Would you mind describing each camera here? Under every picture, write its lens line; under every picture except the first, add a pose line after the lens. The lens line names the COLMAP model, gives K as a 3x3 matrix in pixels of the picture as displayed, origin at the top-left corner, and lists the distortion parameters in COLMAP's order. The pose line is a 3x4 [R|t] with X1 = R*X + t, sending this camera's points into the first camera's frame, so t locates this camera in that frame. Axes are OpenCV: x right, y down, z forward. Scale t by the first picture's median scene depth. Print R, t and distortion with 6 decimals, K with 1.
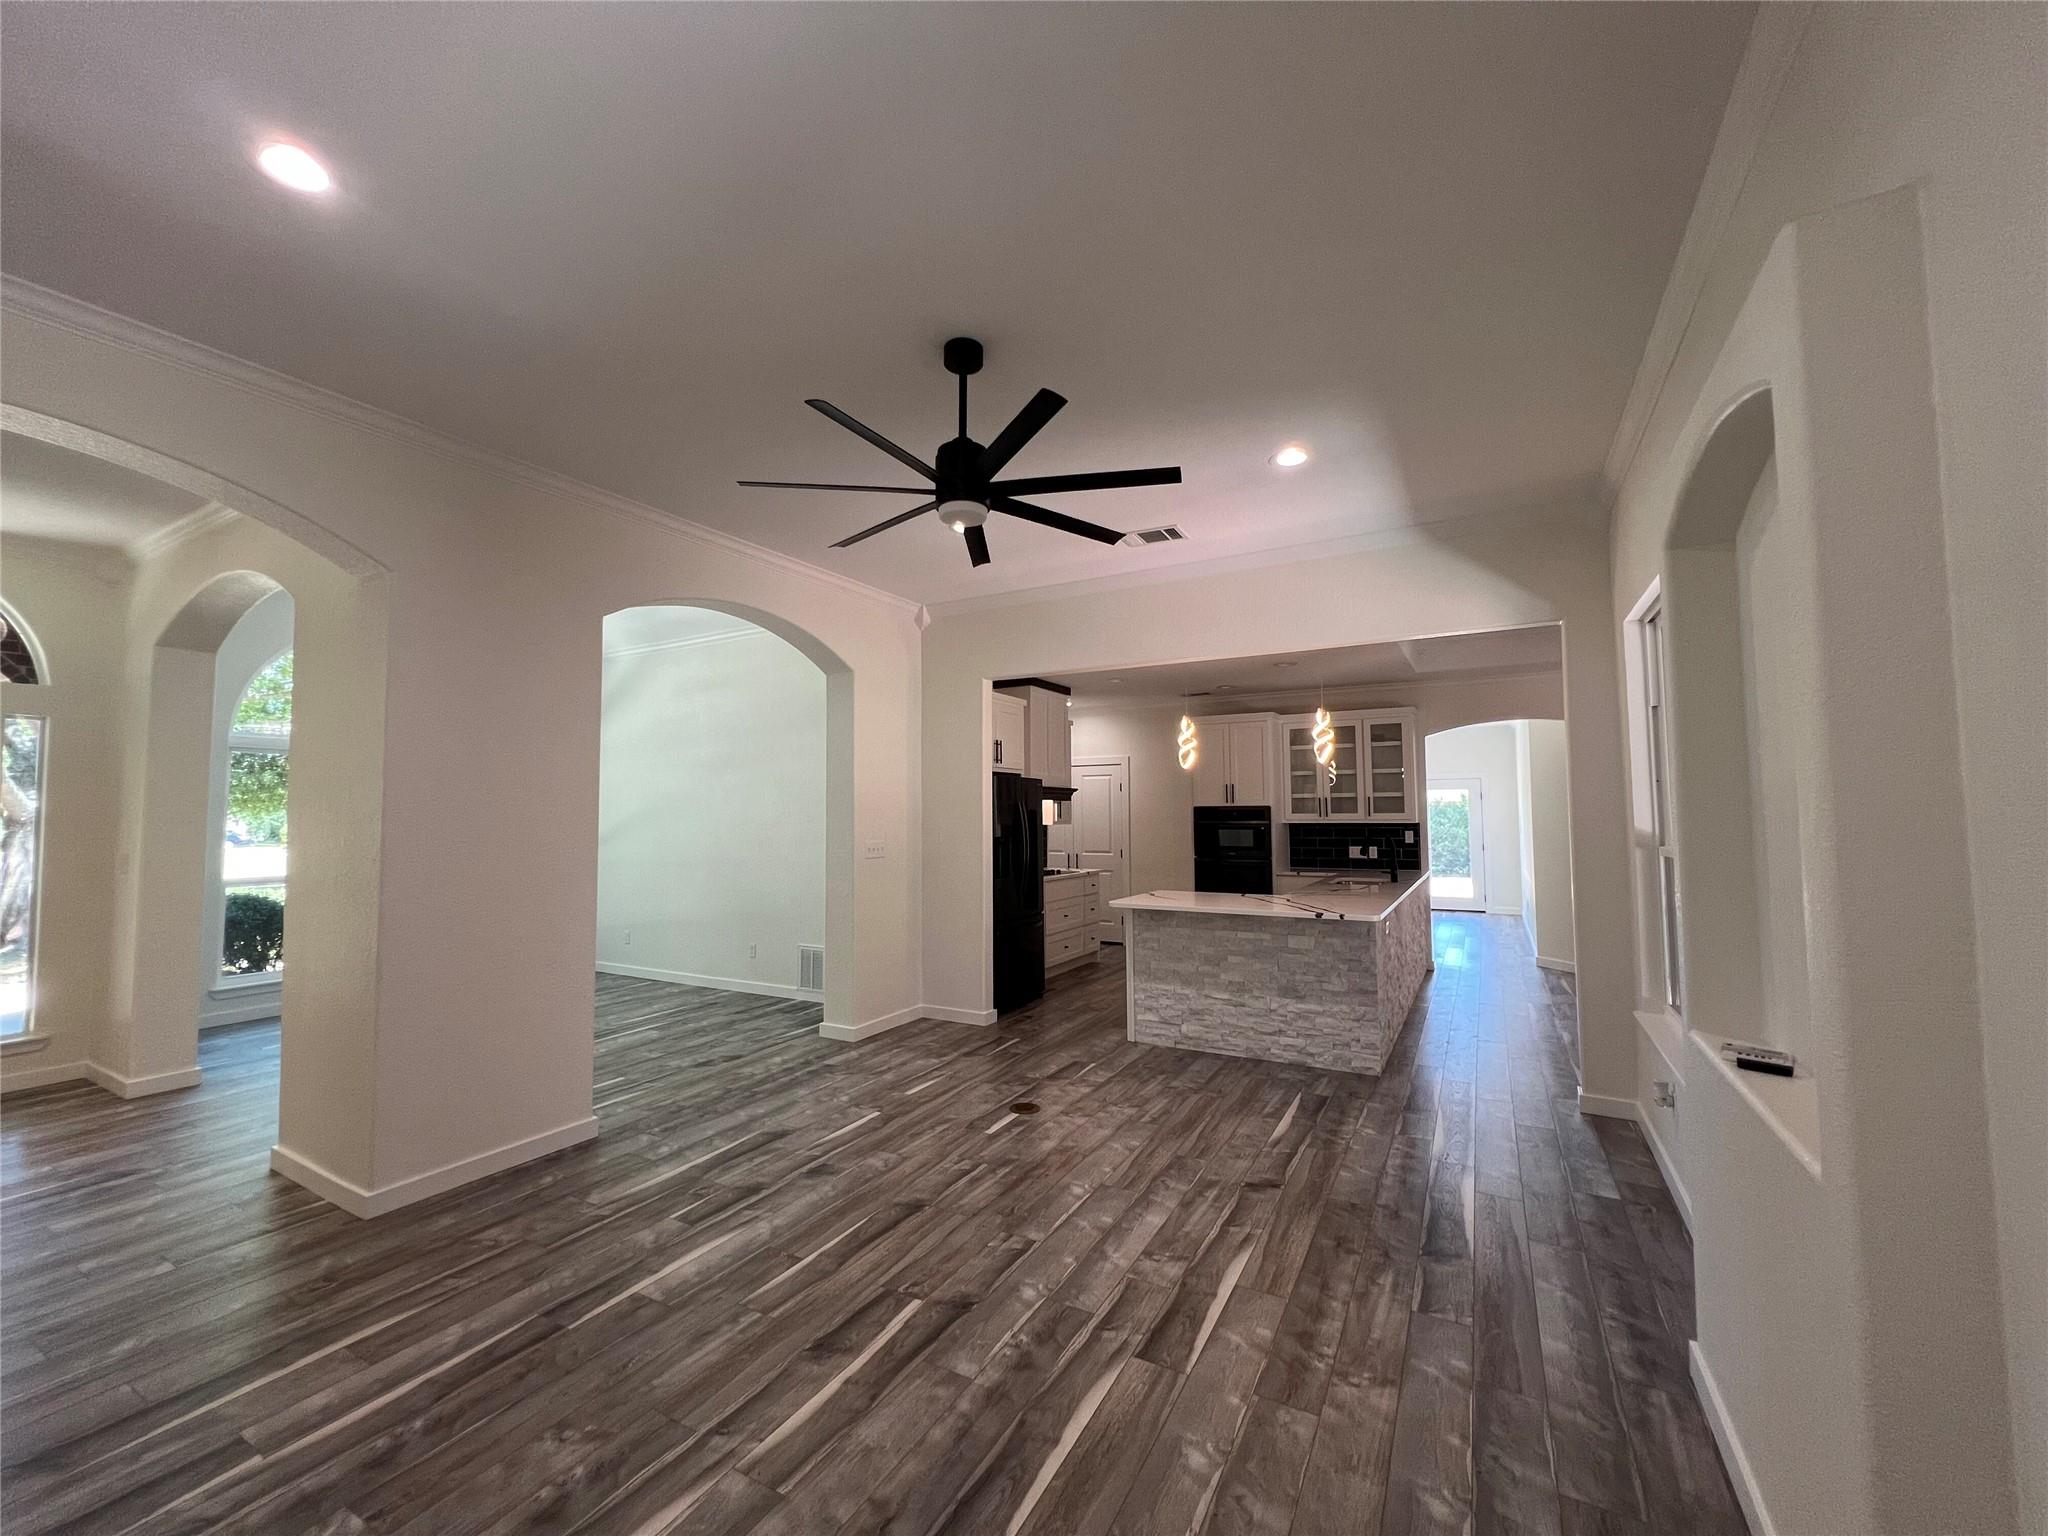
lens RADIAL K [[821.5, 0, 1018.8], [0, 821.5, 764.7], [0, 0, 1]] dist [-0.002709, 0.001617]
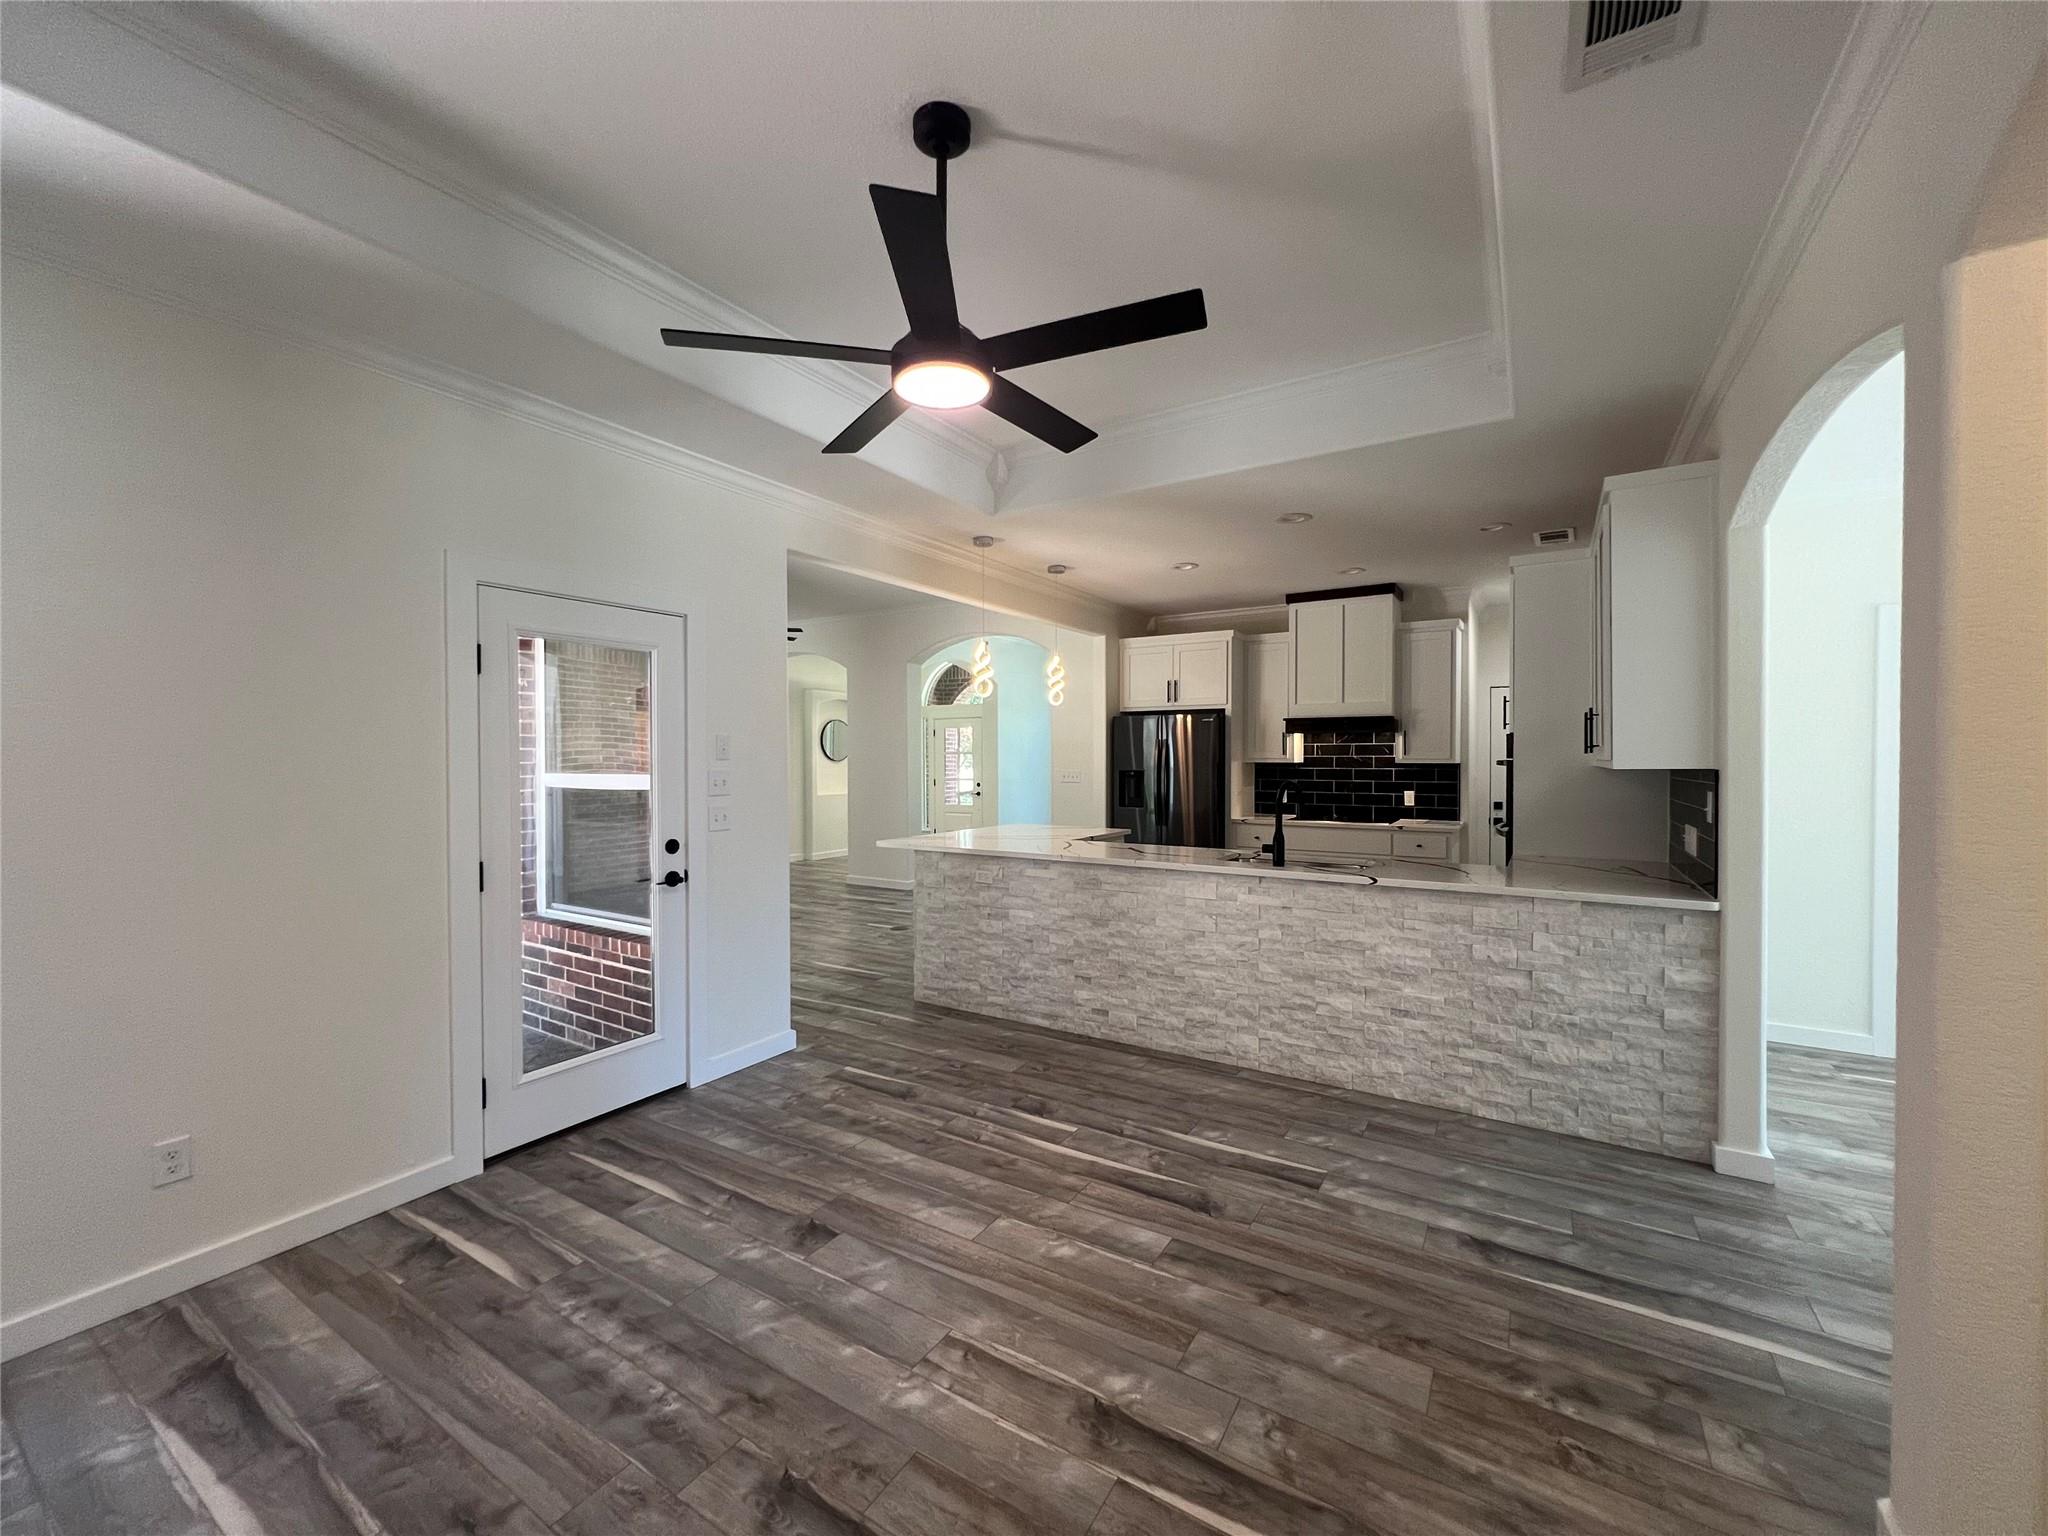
lens RADIAL K [[821.5, 0, 1018.3], [0, 821.5, 759.5], [0, 0, 1]] dist [-0.002709, 0.001617]
pose [[-0.046964, 0.009960, -0.998847, 1.987887], [0.063477, 0.997959, 0.006967, 0.099729], [0.996878, -0.063076, -0.047501, 1.615344]]
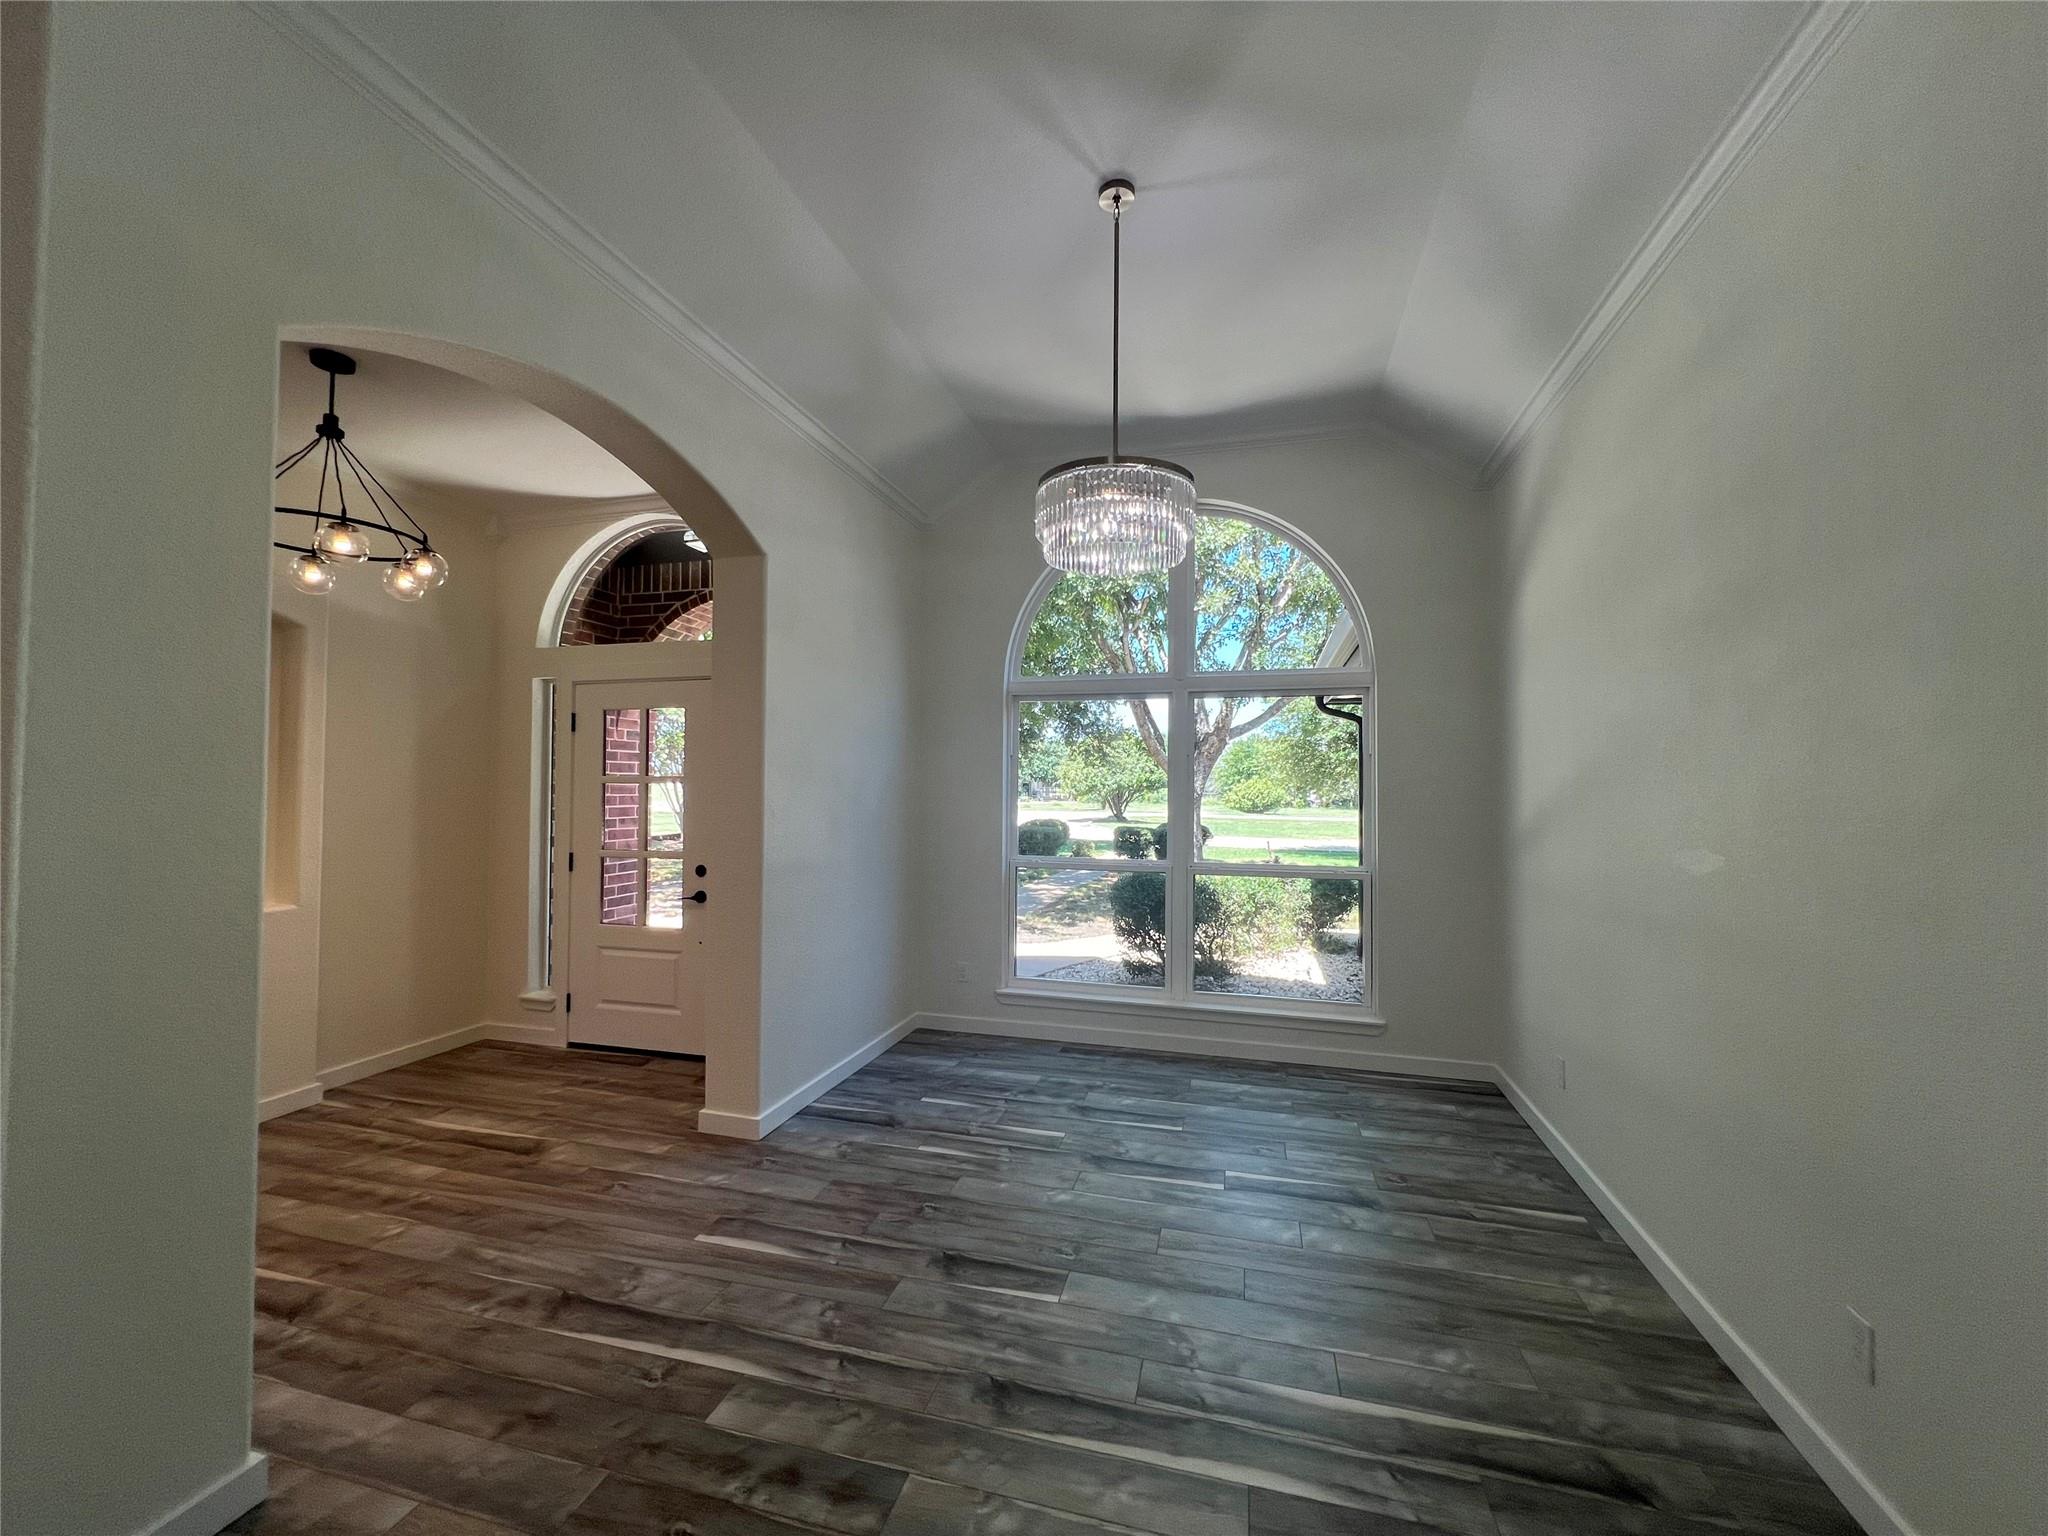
lens RADIAL K [[821.5, 0, 1026.4], [0, 821.5, 766.6], [0, 0, 1]] dist [-0.002709, 0.001617]
pose [[0.246788, -0.015834, -0.968940, -0.294242], [0.053314, 0.998574, -0.002739, 0.095600], [0.967602, -0.050982, 0.247280, 1.439514]]
